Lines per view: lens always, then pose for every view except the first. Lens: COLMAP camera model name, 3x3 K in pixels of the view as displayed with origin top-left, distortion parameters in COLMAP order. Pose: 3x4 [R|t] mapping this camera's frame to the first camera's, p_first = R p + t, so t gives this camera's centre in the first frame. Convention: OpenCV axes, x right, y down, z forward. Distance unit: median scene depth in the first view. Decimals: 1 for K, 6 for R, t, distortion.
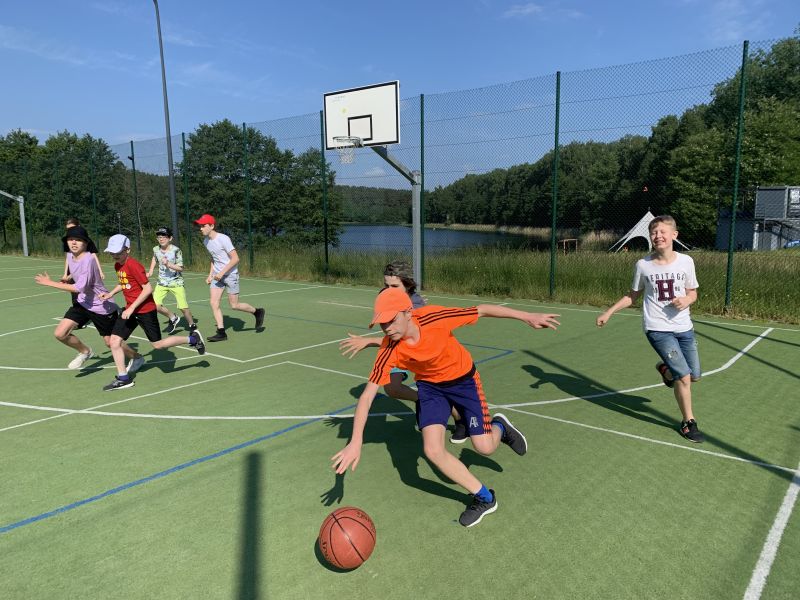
lens RADIAL K [[614.5, 0, 402.6], [0, 614.5, 297.2], [0, 0, 1]] dist [0.055408, -0.069108]
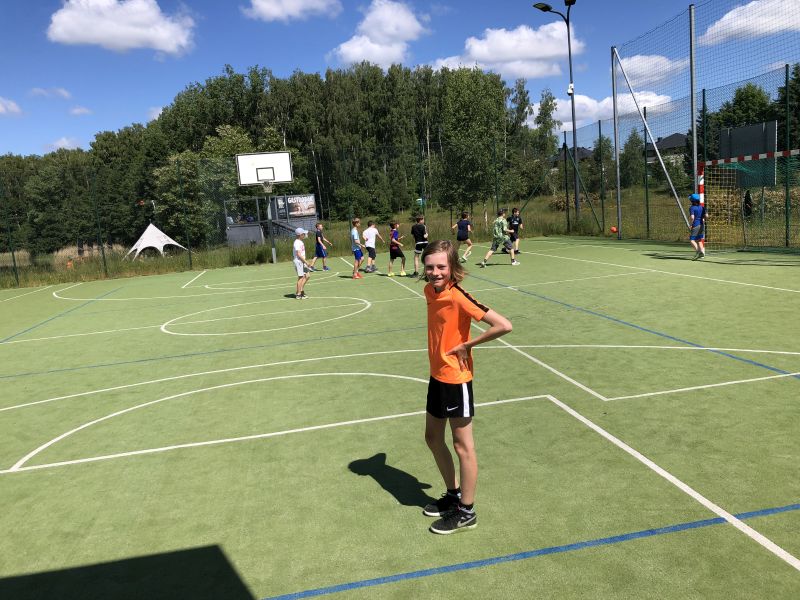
lens RADIAL K [[660.6, 0, 394.9], [0, 660.6, 289.9], [0, 0, 1]] dist [0.055597, -0.075039]
pose [[0.654715, -0.145310, 0.741777, -0.223643], [0.176886, 0.983552, 0.036547, 0.010810], [-0.734887, 0.107283, 0.669650, -0.097193]]
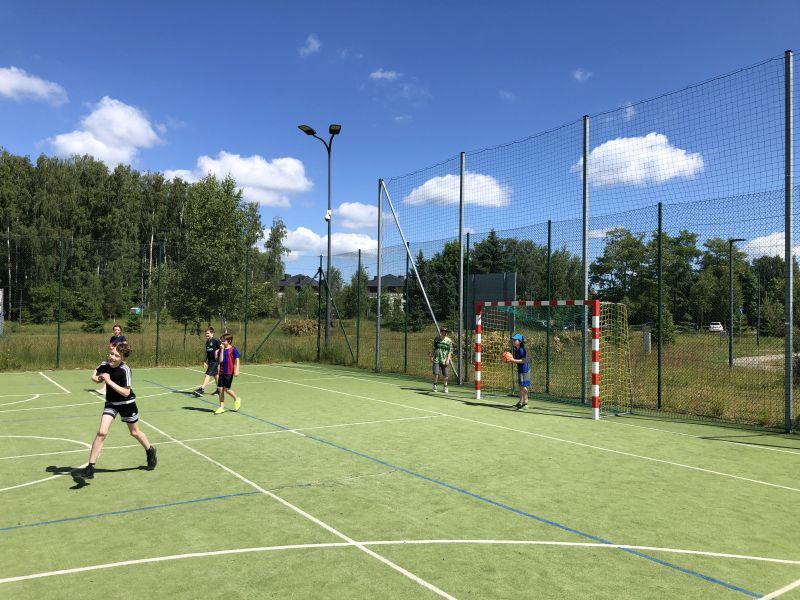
lens RADIAL K [[659.5, 0, 401.4], [0, 659.5, 295.6], [0, 0, 1]] dist [0.019752, -0.002881]
pose [[0.285682, 0.040964, 0.957448, -0.200010], [0.105602, 0.991656, -0.073936, 0.006217], [-0.952488, 0.122230, 0.278973, -0.064715]]
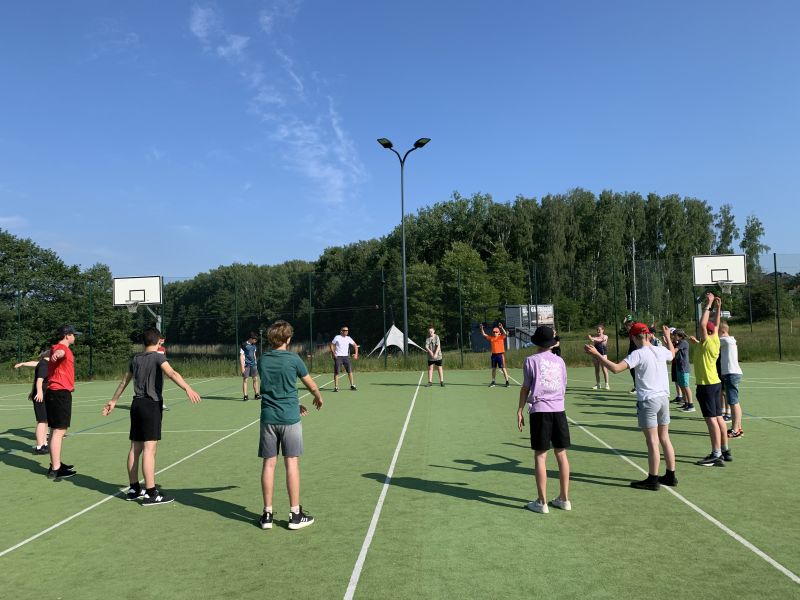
lens RADIAL K [[610.2, 0, 400.8], [0, 610.2, 295.7], [0, 0, 1]] dist [0.115026, -0.192146]
pose [[0.810759, 0.008636, 0.585316, -0.327194], [0.102944, 0.982205, -0.157086, -0.002569], [-0.576257, 0.187614, 0.795442, 0.010830]]
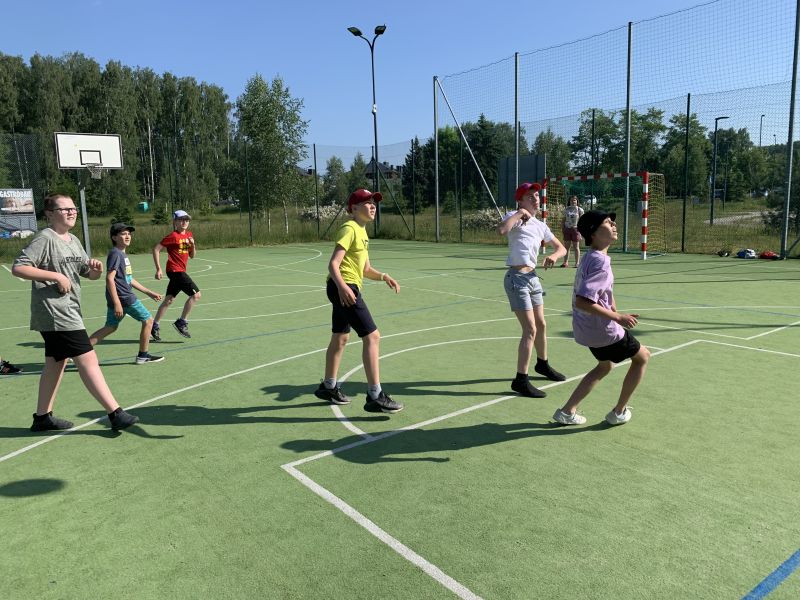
lens RADIAL K [[619.8, 0, 412.3], [0, 619.8, 291.7], [0, 0, 1]] dist [0.023016, -0.023214]
pose [[0.232240, -0.142156, 0.962214, -0.255820], [0.151016, 0.982536, 0.108709, 0.005150], [-0.960864, 0.120063, 0.249652, -0.035146]]
